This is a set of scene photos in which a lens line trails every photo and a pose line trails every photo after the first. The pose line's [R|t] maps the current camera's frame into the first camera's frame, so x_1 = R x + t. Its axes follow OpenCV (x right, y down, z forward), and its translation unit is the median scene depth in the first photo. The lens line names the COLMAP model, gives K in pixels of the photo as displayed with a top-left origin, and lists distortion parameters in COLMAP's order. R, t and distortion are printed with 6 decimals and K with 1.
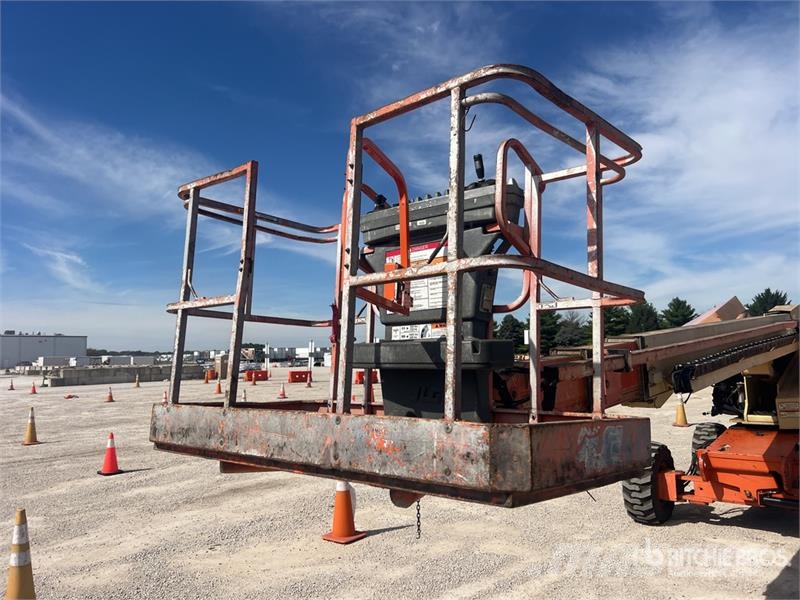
lens RADIAL K [[610.1, 0, 412.4], [0, 610.1, 295.1], [0, 0, 1]] dist [0.052764, -0.066885]
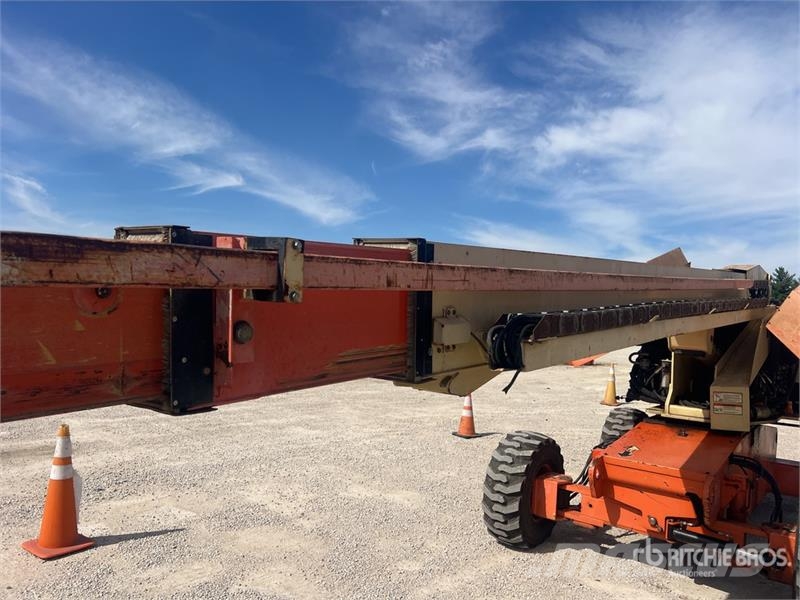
lens RADIAL K [[604.6, 0, 420.4], [0, 604.6, 315.9], [0, 0, 1]] dist [0.033424, -0.008257]
pose [[0.995217, 0.074597, 0.063069, 0.195056], [-0.080575, 0.991894, 0.098259, 0.044500], [-0.055228, -0.102871, 0.993160, 0.313364]]
